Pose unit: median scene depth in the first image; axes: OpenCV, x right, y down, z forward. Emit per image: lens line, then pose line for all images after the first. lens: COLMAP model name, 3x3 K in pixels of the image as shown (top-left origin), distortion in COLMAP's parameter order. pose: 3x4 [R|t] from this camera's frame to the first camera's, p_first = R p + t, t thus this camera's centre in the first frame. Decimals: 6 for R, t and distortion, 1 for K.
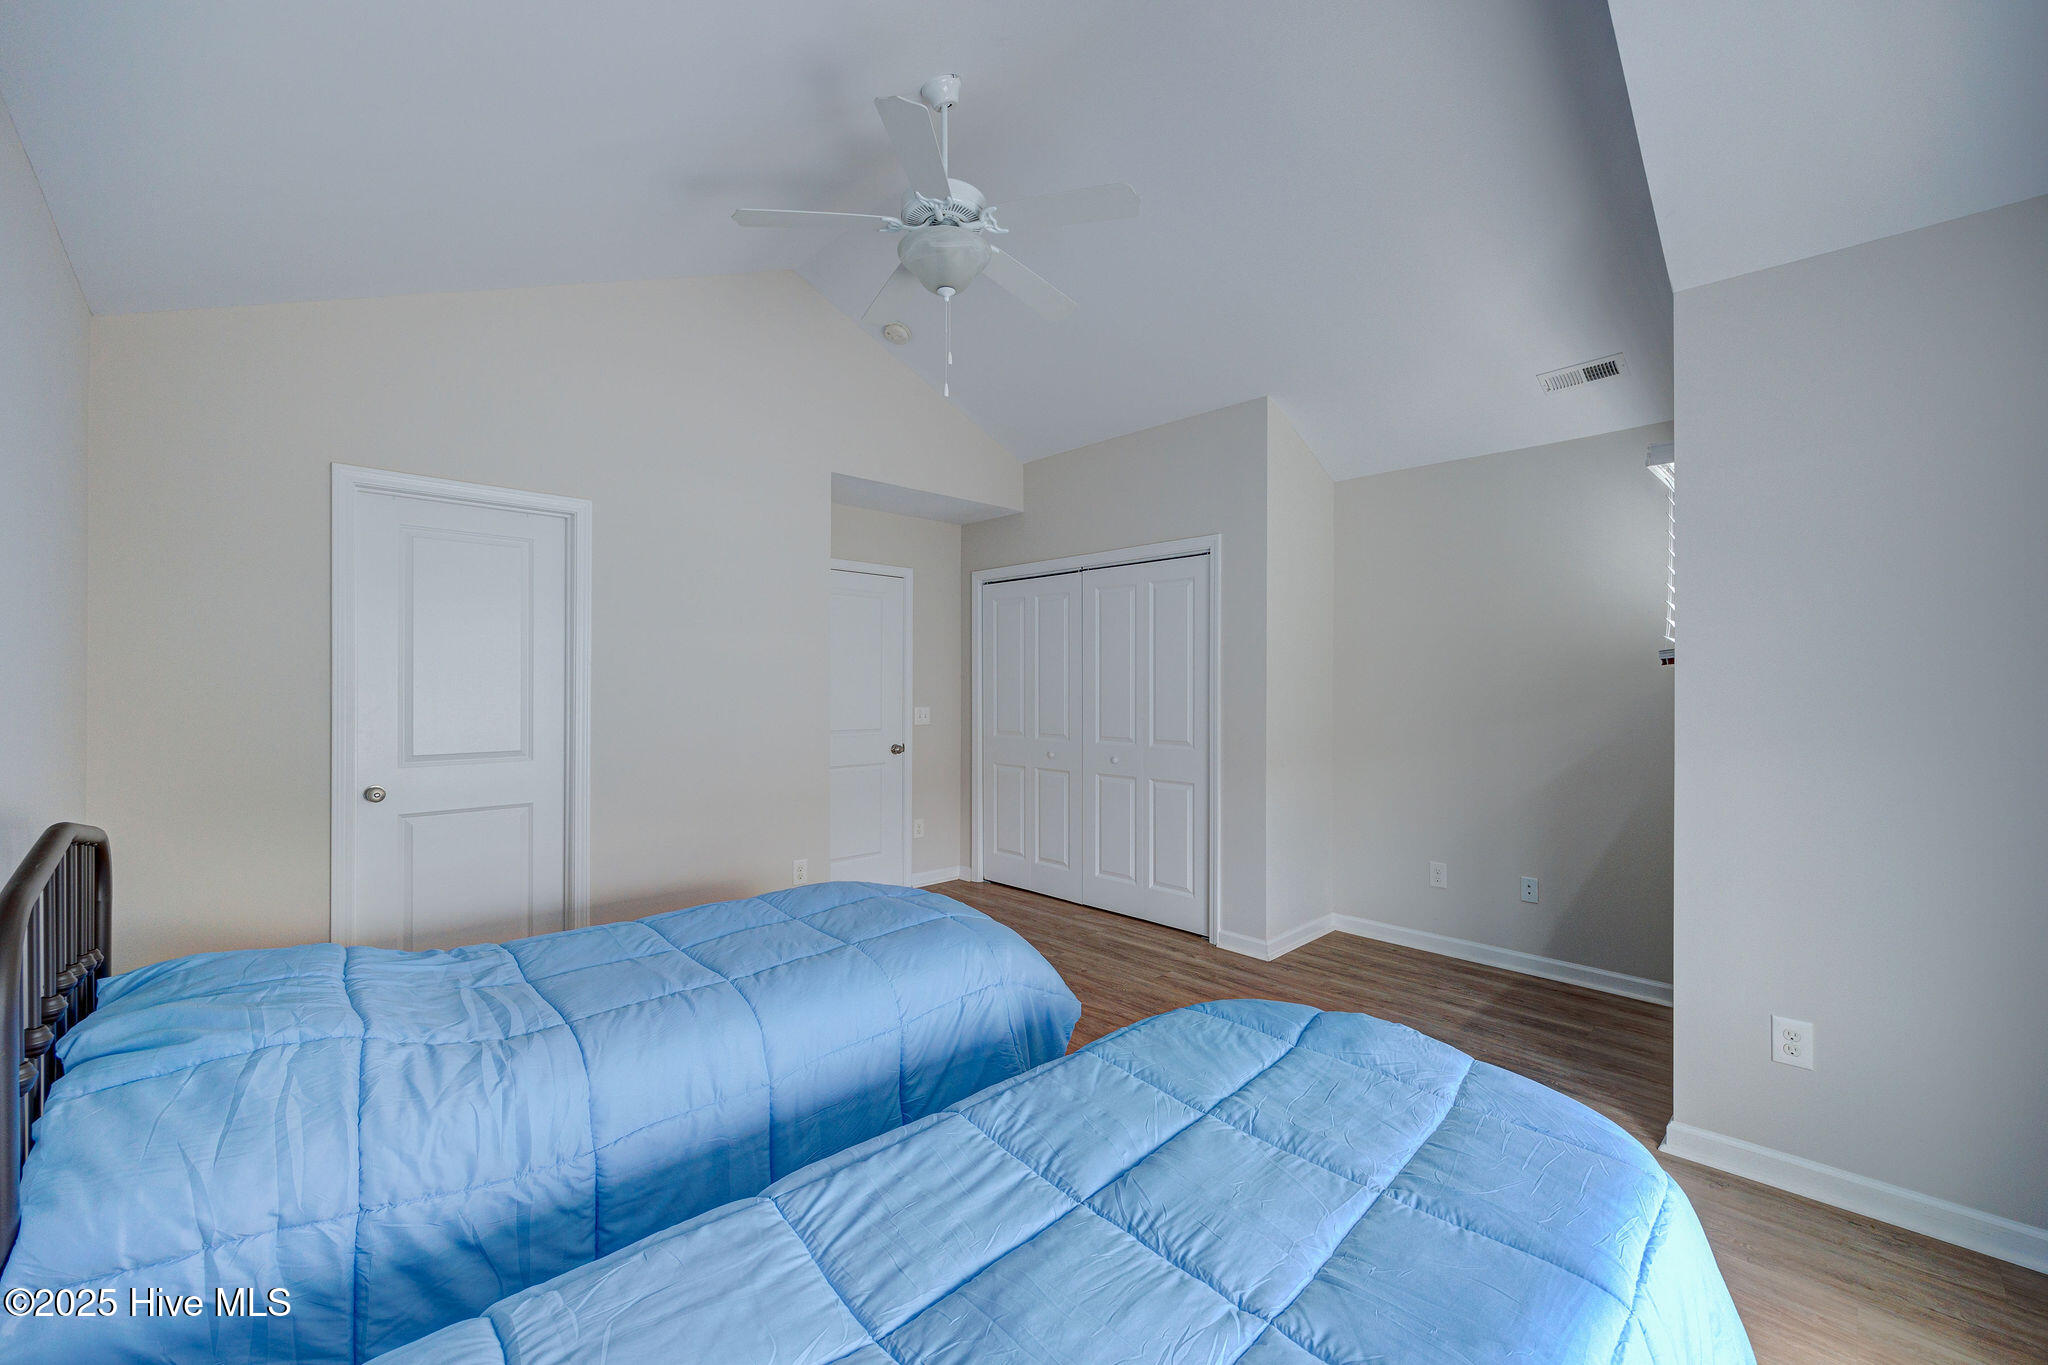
lens RADIAL K [[819.6, 0, 1016.7], [0, 819.6, 679.4], [0, 0, 1]] dist [-0.000507, -0.000046]
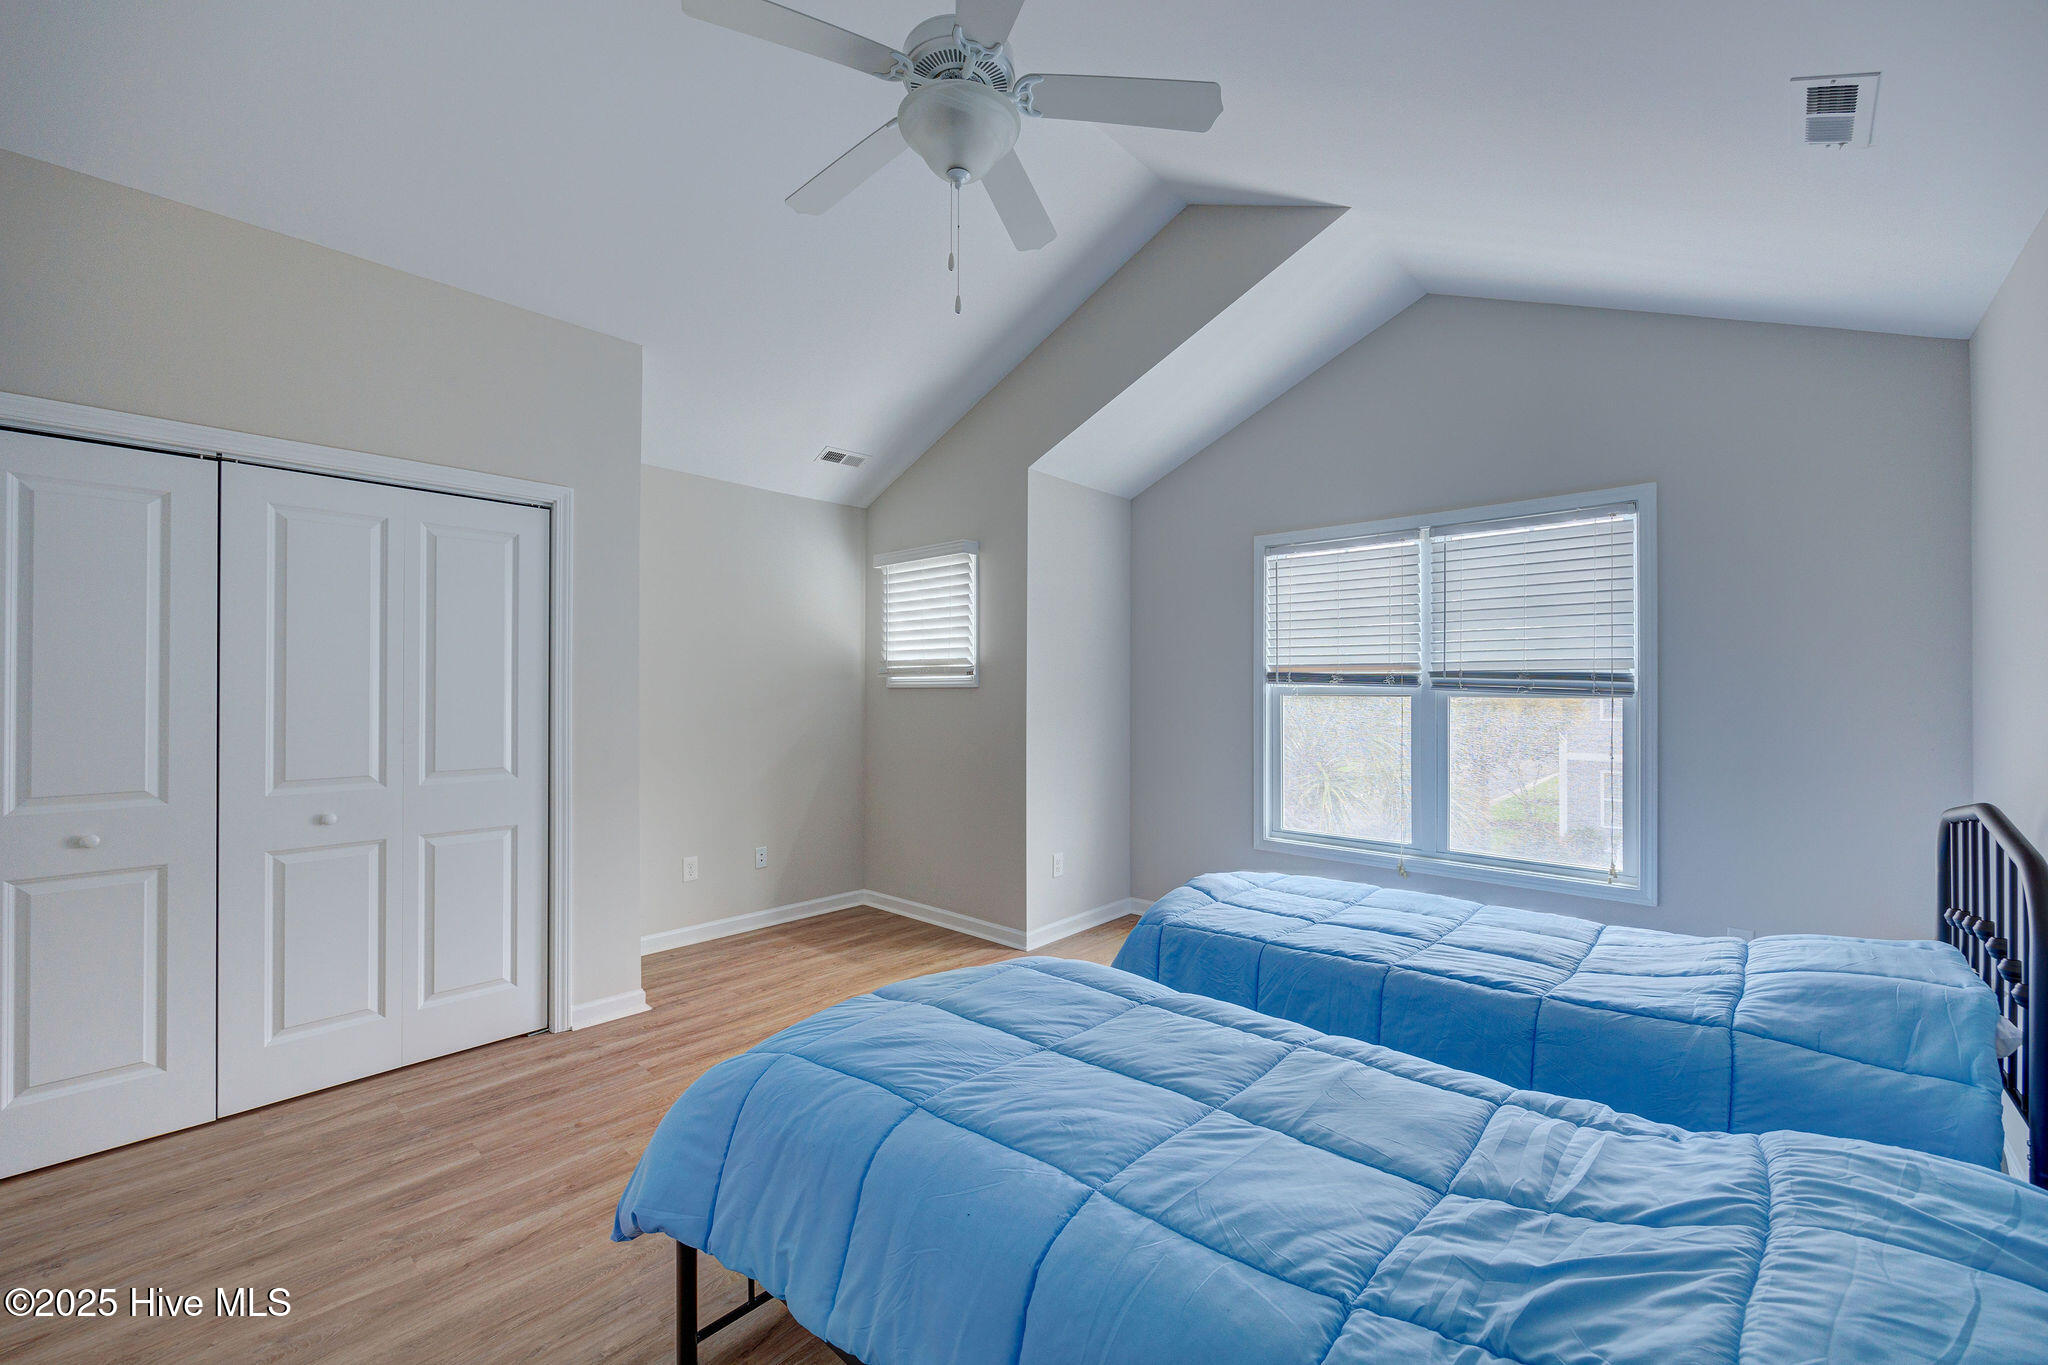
lens RADIAL K [[819.6, 0, 1016.7], [0, 819.6, 679.4], [0, 0, 1]] dist [-0.000507, -0.000046]
pose [[-0.068150, 0.012183, 0.997601, -0.591637], [-0.004119, 0.999913, -0.012493, 0.009011], [-0.997667, -0.004961, -0.068094, 0.697266]]
